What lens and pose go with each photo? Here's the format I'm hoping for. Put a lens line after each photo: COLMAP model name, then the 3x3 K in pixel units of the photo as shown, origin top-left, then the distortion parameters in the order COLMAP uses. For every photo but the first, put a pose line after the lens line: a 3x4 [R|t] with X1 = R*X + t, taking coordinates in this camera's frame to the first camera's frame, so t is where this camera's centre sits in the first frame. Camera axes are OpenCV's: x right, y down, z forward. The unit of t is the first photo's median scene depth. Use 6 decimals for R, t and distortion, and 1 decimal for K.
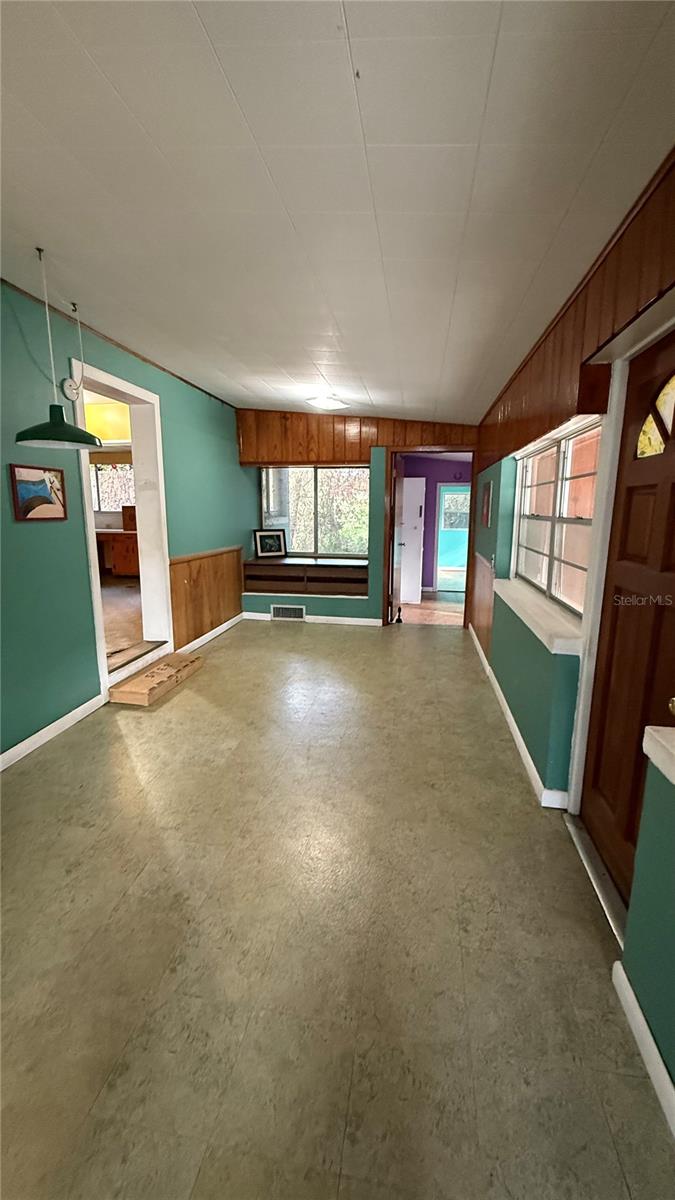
lens RADIAL K [[478.3, 0, 337.5], [0, 478.3, 600.0], [0, 0, 1]] dist [-0.000737, -0.000192]
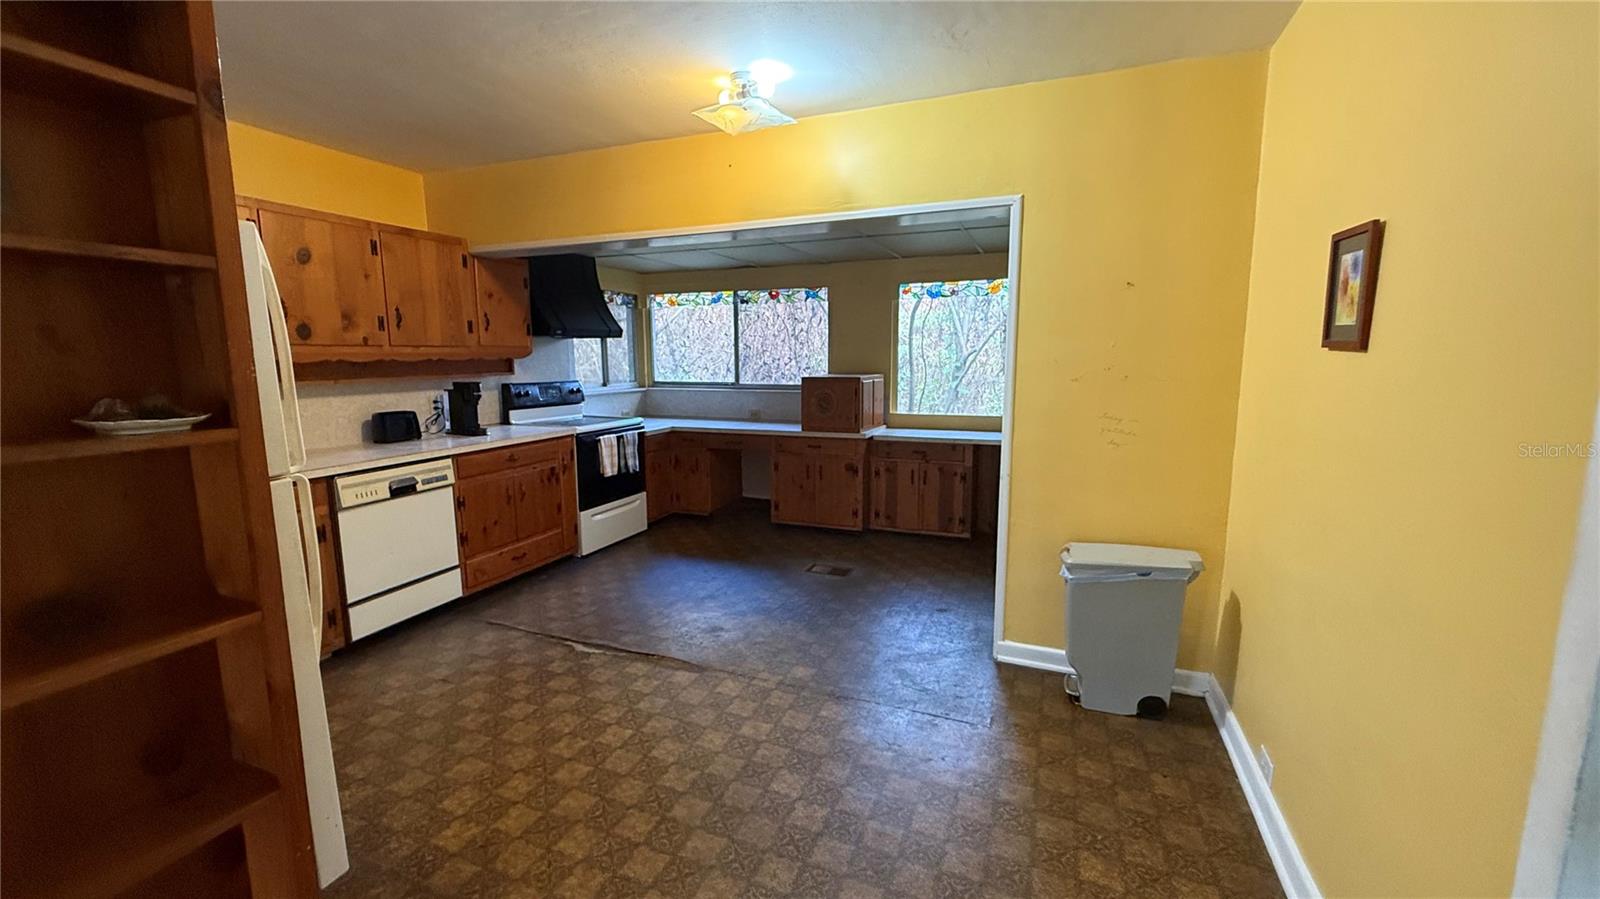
lens RADIAL K [[637.7, 0, 800.0], [0, 637.7, 449.5], [0, 0, 1]] dist [-0.000737, -0.000192]
pose [[0.977055, 0.018734, -0.212161, -0.298269], [-0.028810, 0.998594, -0.044501, -0.093188], [0.211029, 0.049592, 0.976221, 0.380325]]
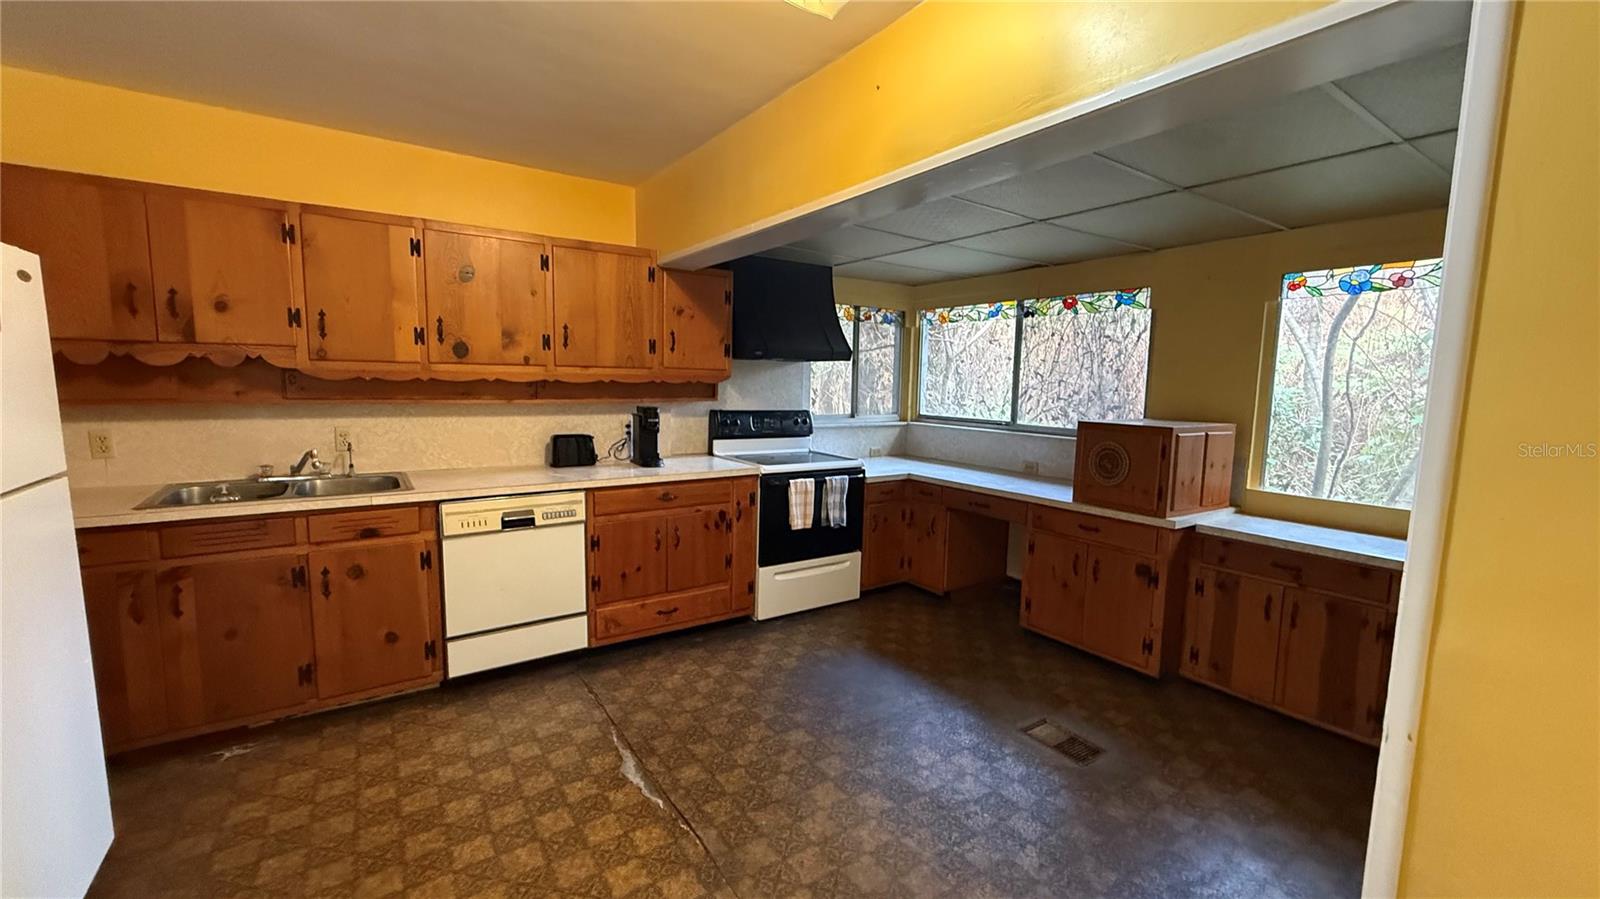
lens RADIAL K [[637.7, 0, 800.0], [0, 637.7, 449.5], [0, 0, 1]] dist [-0.000737, -0.000192]
pose [[0.694128, 0.085215, -0.714790, -0.262322], [-0.153747, 0.987606, -0.031564, -0.128545], [0.703241, 0.131806, 0.698627, 0.551468]]
